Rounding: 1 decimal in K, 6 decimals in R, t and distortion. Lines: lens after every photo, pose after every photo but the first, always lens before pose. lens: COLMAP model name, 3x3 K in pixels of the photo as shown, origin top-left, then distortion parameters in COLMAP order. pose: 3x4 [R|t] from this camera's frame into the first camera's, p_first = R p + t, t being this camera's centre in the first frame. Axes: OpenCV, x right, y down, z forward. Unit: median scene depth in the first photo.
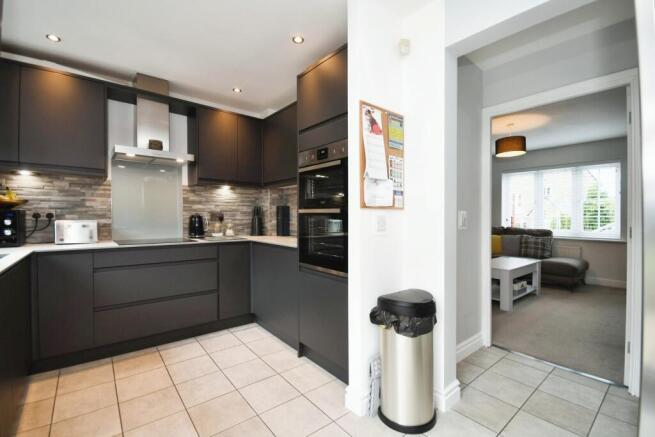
lens RADIAL K [[287.2, 0, 324.2], [0, 287.2, 220.0], [0, 0, 1]] dist [-0.000193, -0.000088]
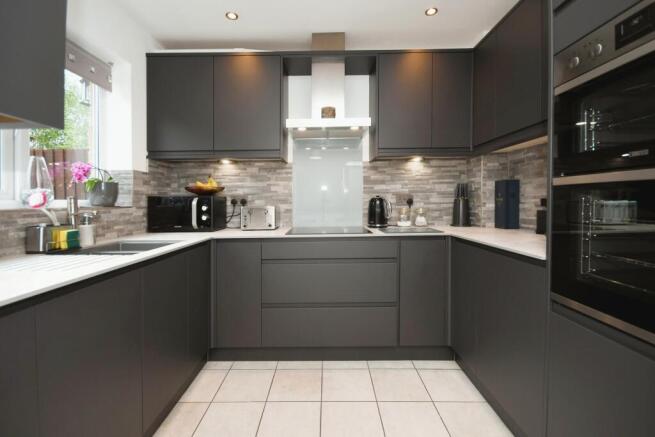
lens RADIAL K [[287.2, 0, 324.2], [0, 287.2, 220.0], [0, 0, 1]] dist [-0.000193, -0.000088]
pose [[0.767605, 0.022603, -0.640524, -0.056332], [0.011145, 0.998756, 0.048600, 0.003485], [0.640826, -0.044444, 0.766399, 0.314157]]
